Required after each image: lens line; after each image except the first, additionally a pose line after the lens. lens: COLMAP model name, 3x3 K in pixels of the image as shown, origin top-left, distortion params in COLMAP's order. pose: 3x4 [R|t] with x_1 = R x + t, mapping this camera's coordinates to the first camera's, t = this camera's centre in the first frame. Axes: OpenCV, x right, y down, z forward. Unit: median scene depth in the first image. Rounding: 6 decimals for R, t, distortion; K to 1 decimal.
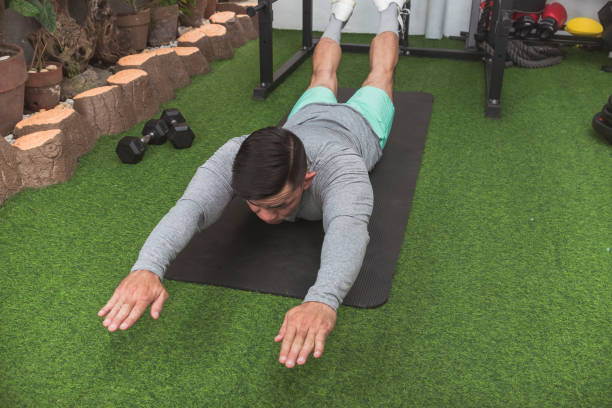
lens RADIAL K [[626.1, 0, 308.8], [0, 626.1, 202.3], [0, 0, 1]] dist [-0.102372, 0.143685]
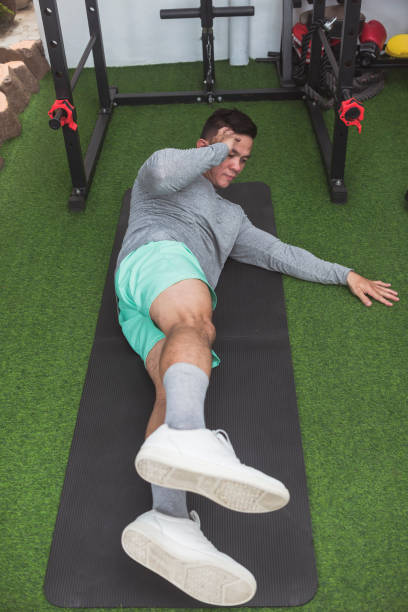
lens RADIAL K [[641.0, 0, 204.0], [0, 641.0, 306.0], [0, 0, 1]] dist [-0.095619, 0.123932]
pose [[0.973671, -0.182013, 0.137246, -0.059629], [0.145107, 0.959203, 0.242638, -0.255834], [-0.175810, -0.216334, 0.960359, 0.094433]]
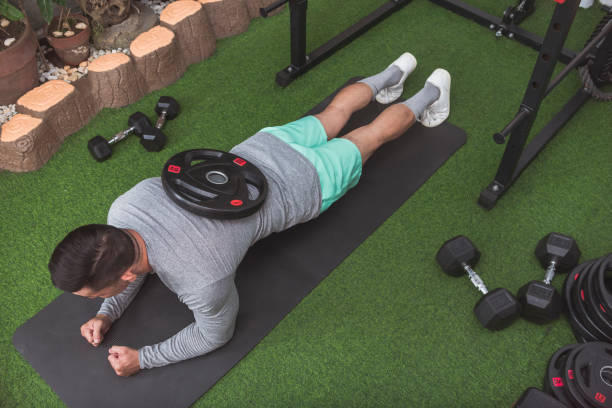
lens RADIAL K [[606.7, 0, 307.3], [0, 606.7, 202.6], [0, 0, 1]] dist [-0.097586, 0.134071]
pose [[0.881762, 0.362491, -0.301820, 0.345988], [-0.217247, 0.880051, 0.422272, -0.460968], [0.418687, -0.306774, 0.854746, 0.178411]]
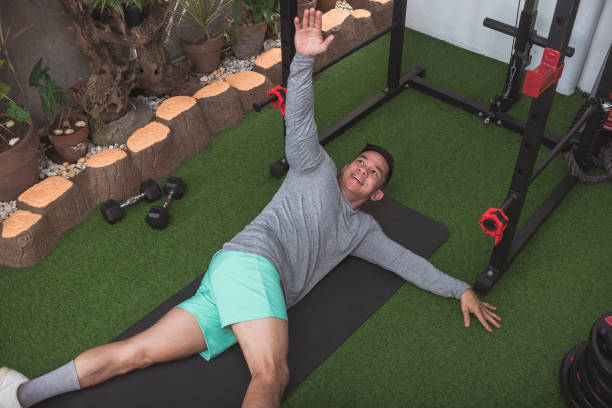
lens RADIAL K [[638.0, 0, 309.0], [0, 638.0, 202.1], [0, 0, 1]] dist [-0.181189, 0.169822]
pose [[0.891737, 0.296055, -0.342282, 0.362572], [-0.198280, 0.935466, 0.292555, -0.483175], [0.406805, -0.193014, 0.892891, 0.139425]]
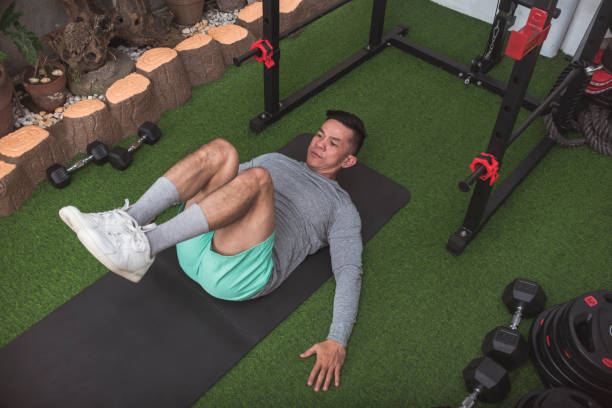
lens RADIAL K [[606.7, 0, 307.3], [0, 606.7, 202.6], [0, 0, 1]] dist [-0.097586, 0.134071]
pose [[0.891189, 0.343932, -0.295791, 0.357550], [-0.229282, 0.904143, 0.360493, -0.480674], [0.391422, -0.253448, 0.884620, 0.177444]]
